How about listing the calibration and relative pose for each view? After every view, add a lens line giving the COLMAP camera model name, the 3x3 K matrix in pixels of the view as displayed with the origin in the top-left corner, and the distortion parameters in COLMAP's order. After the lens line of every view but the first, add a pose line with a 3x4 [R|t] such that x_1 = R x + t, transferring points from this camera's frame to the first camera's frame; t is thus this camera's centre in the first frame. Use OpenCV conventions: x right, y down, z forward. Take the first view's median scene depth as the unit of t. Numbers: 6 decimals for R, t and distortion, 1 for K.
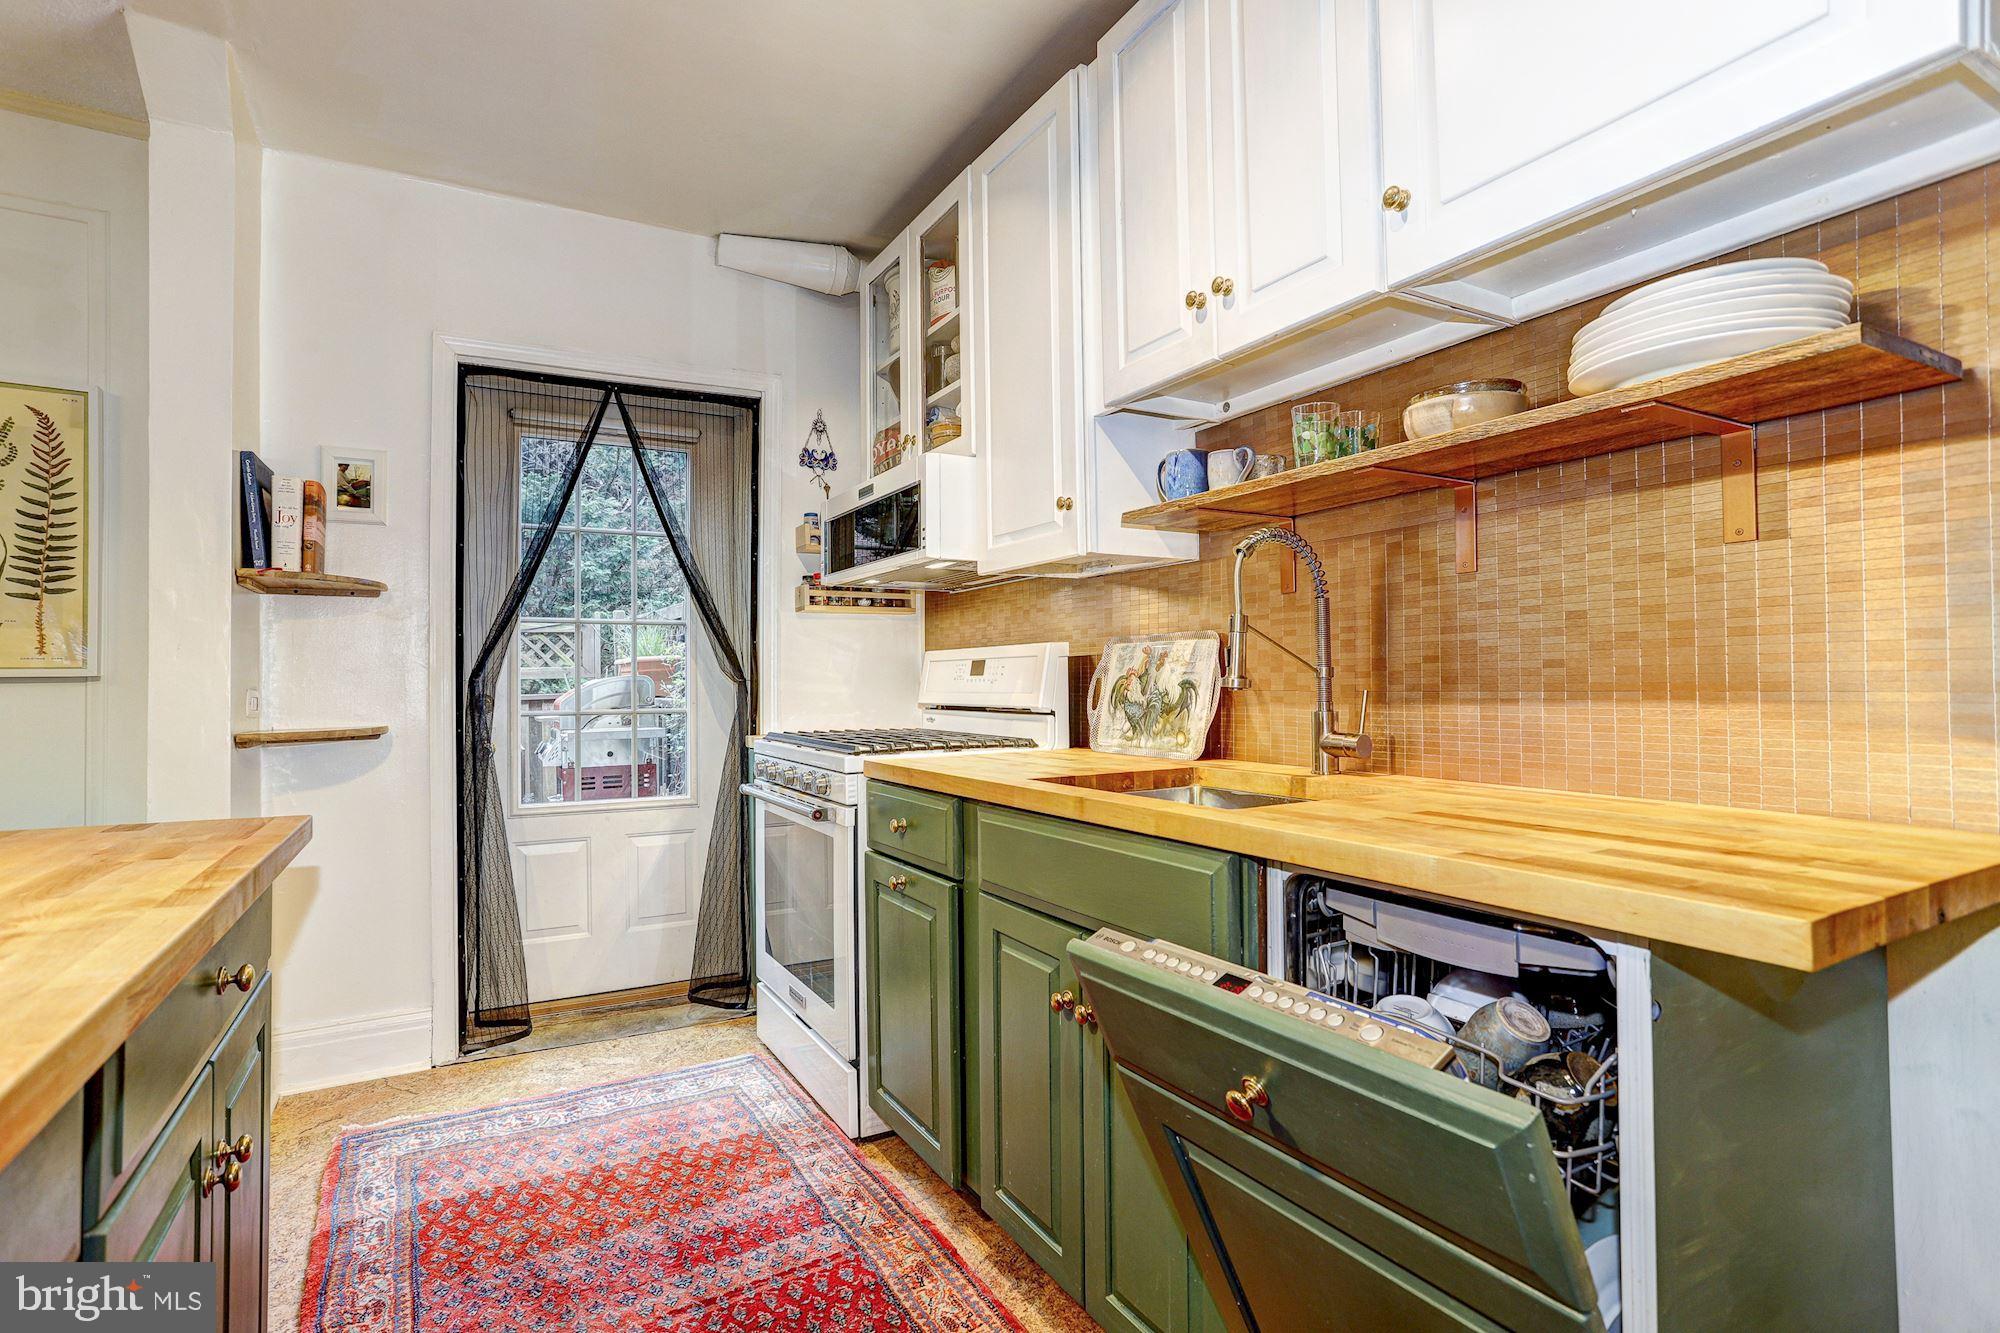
lens RADIAL K [[957.7, 0, 981.9], [0, 957.7, 666.6], [0, 0, 1]] dist [-0.039380, 0.021239]
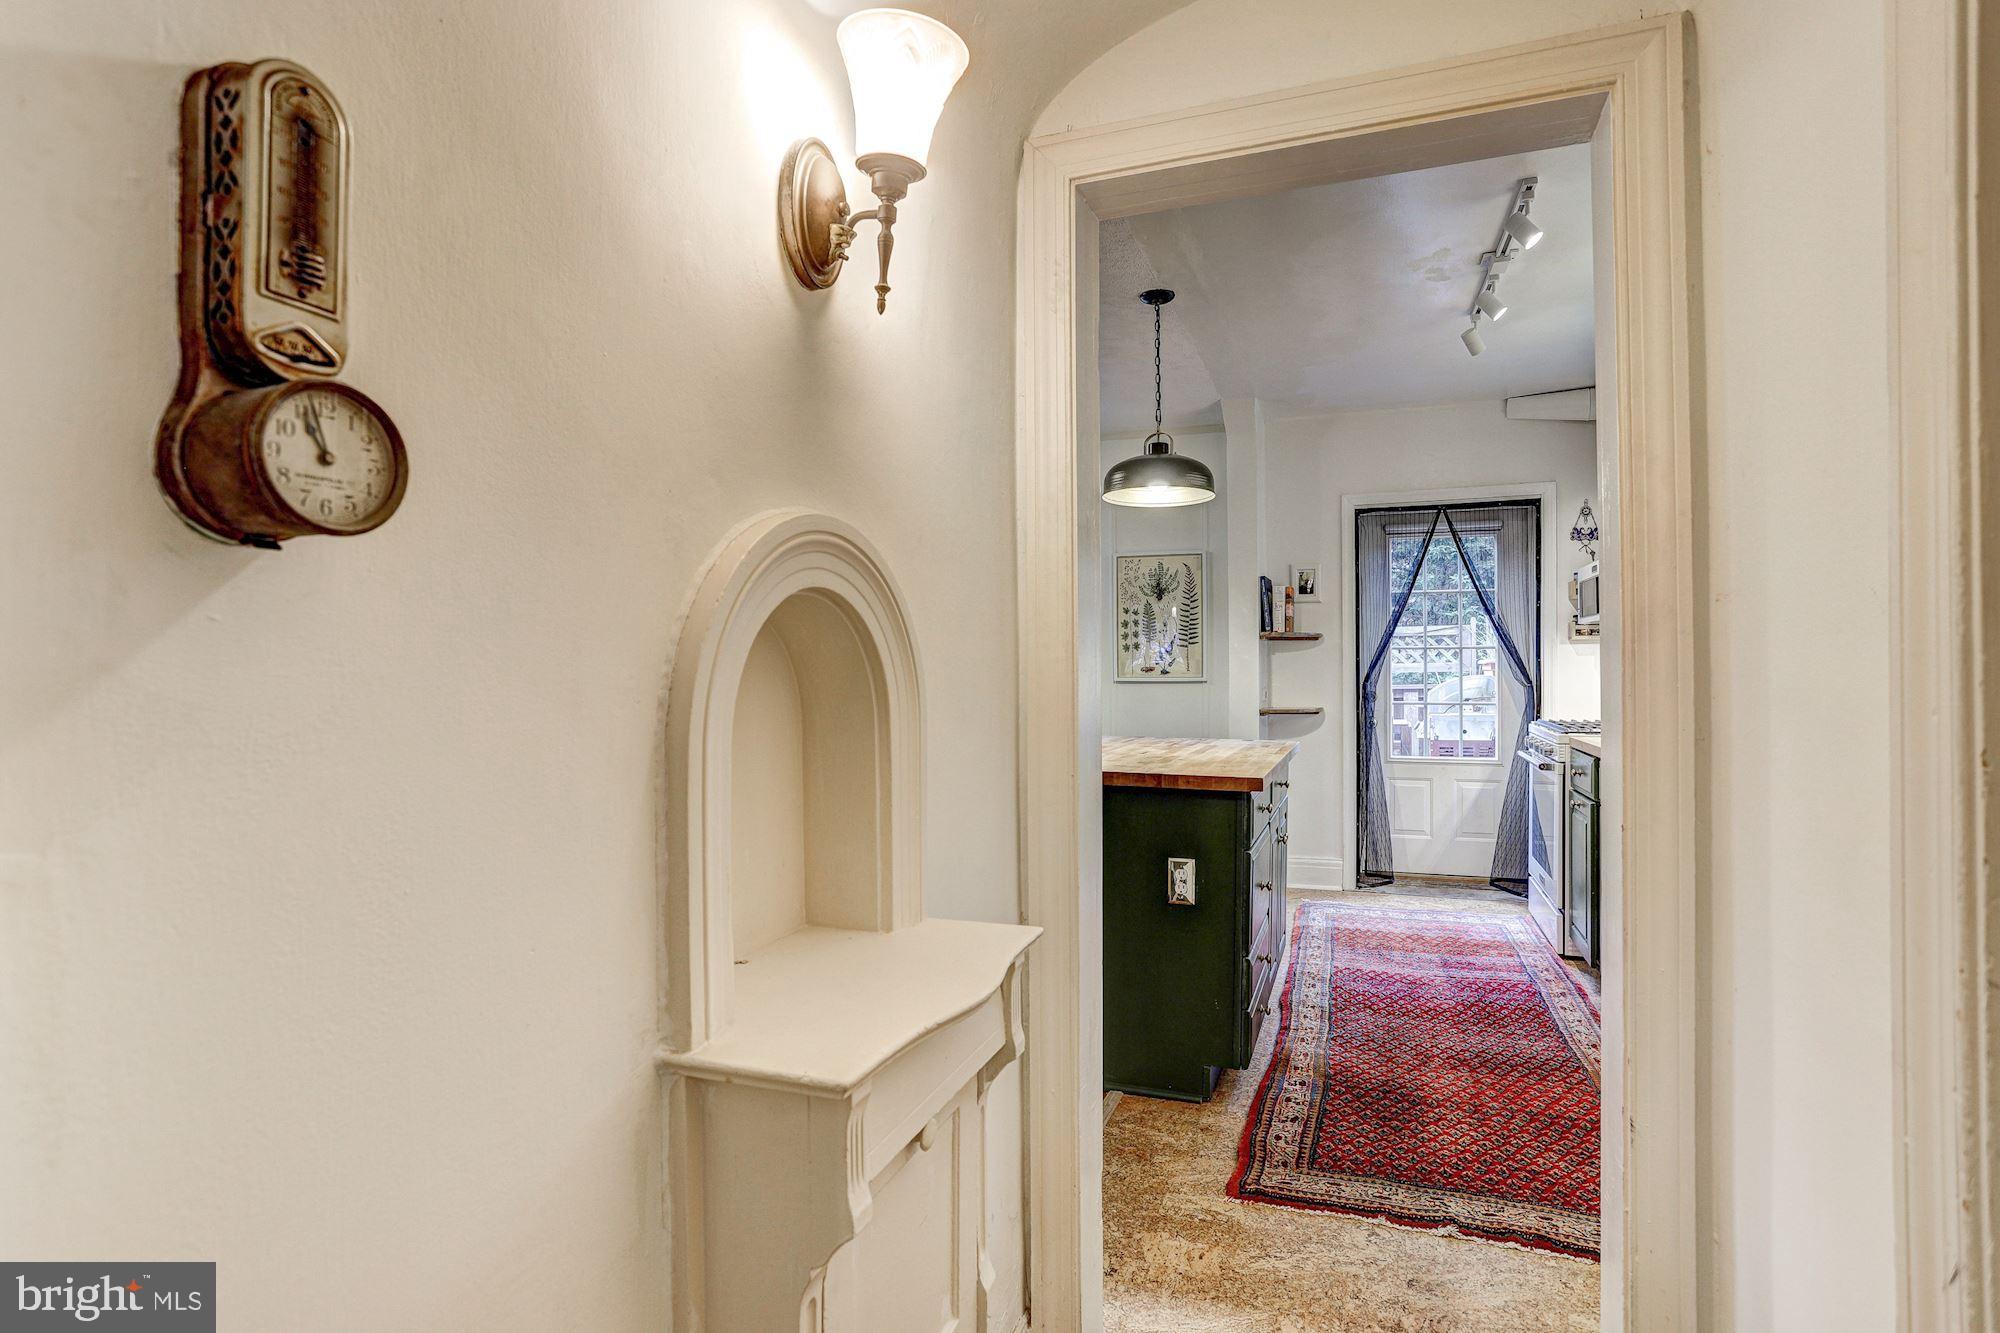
lens RADIAL K [[975.9, 0, 1029.5], [0, 975.9, 660.2], [0, 0, 1]] dist [-0.041947, 0.000463]
pose [[0.662210, 0.001073, -0.749317, 0.539973], [0.005185, 0.999968, 0.006014, -0.057598], [0.749300, -0.007868, 0.662184, -0.888831]]
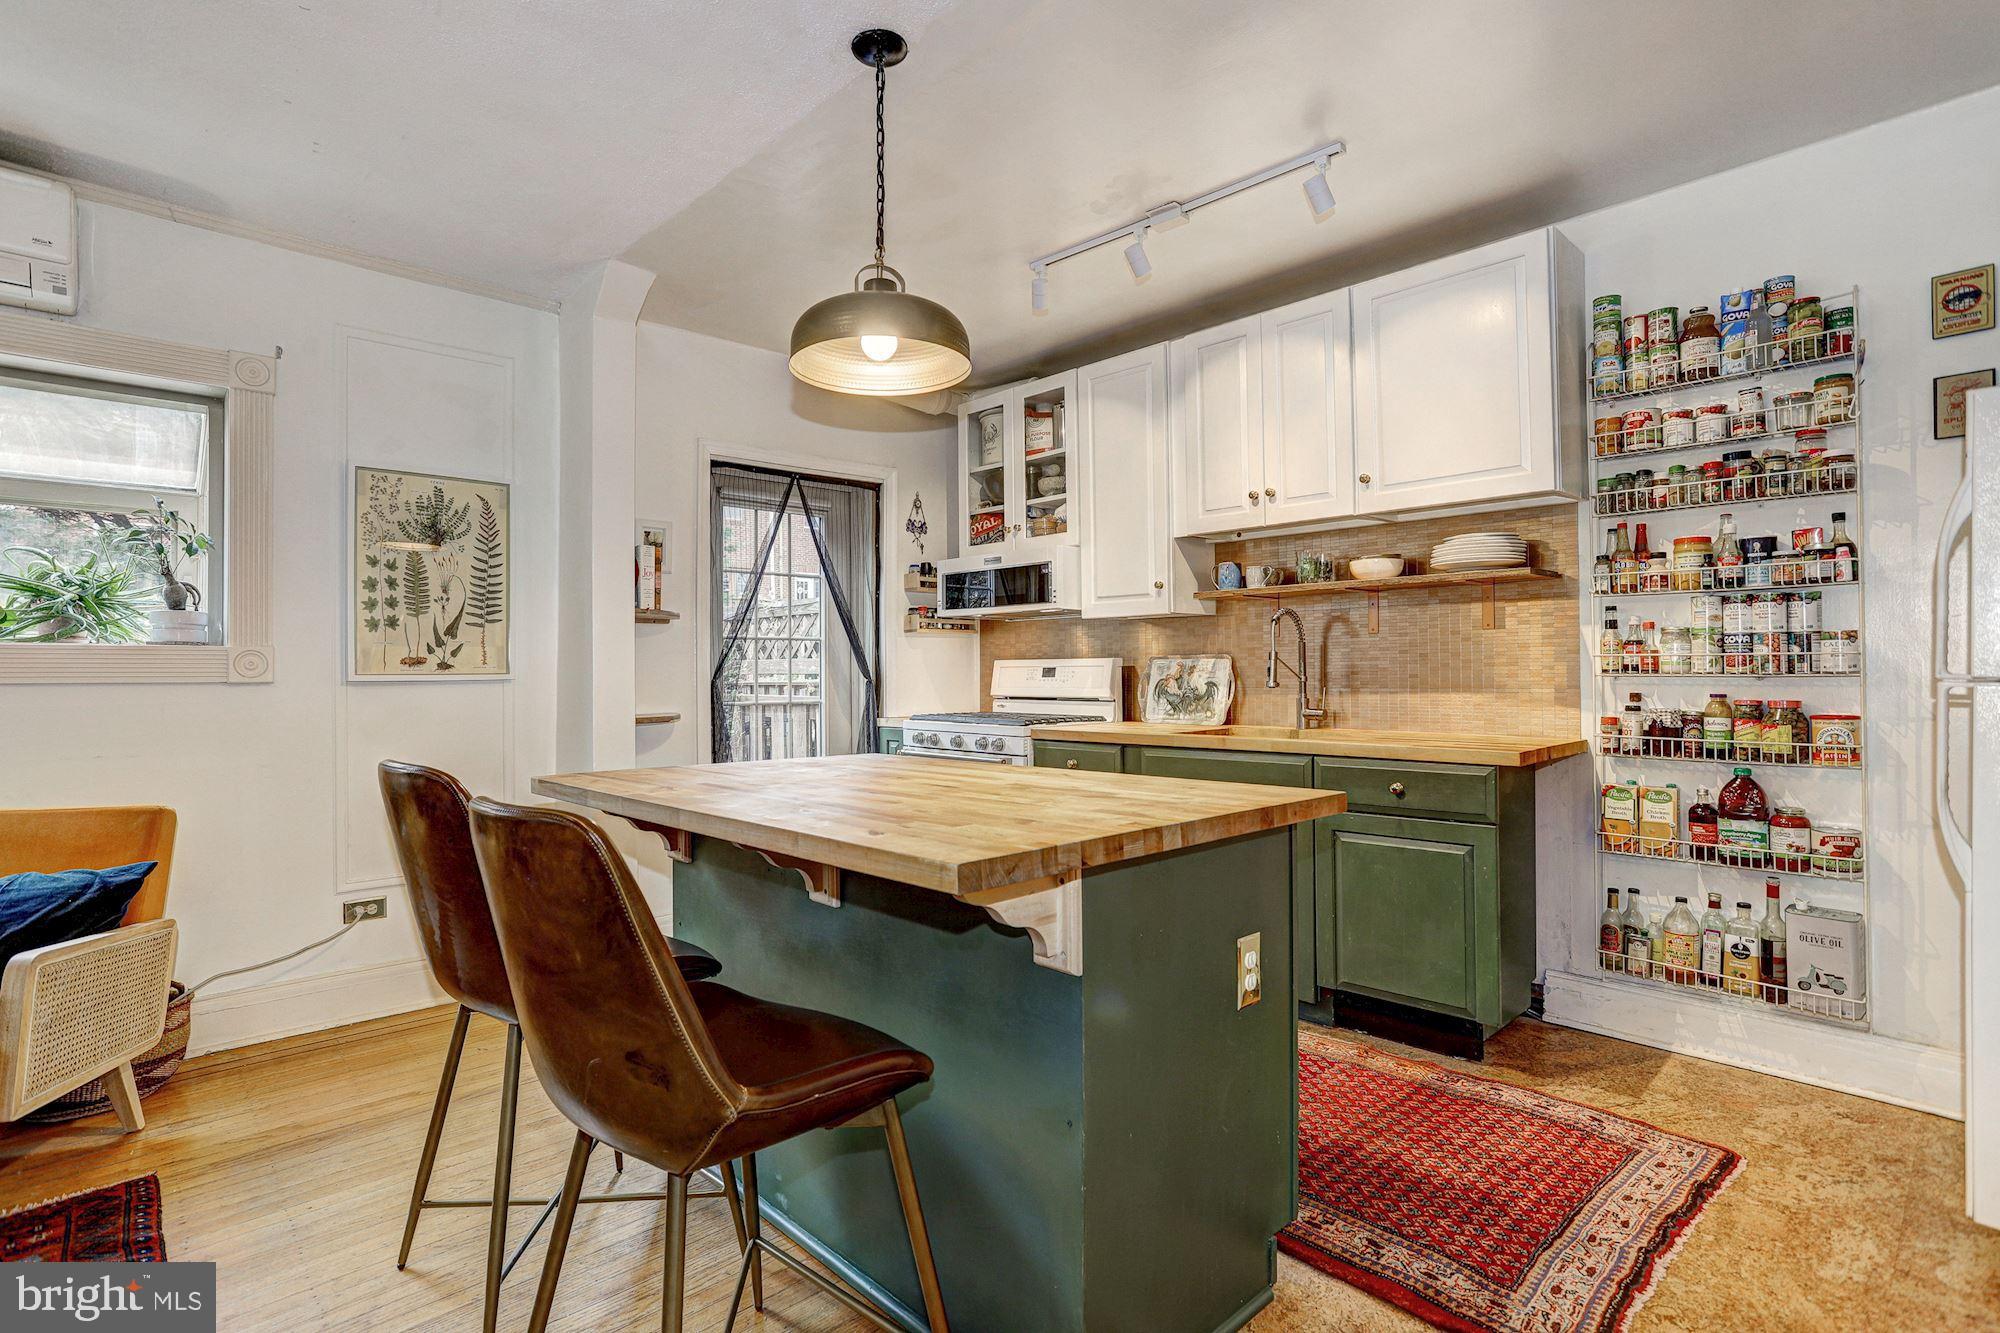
lens RADIAL K [[957.7, 0, 983.8], [0, 957.7, 672.2], [0, 0, 1]] dist [-0.039380, 0.021239]
pose [[0.971887, 0.001420, 0.235443, -0.612742], [-0.004371, 0.999918, 0.012016, -0.022808], [-0.235406, -0.012707, 0.971814, -0.637546]]
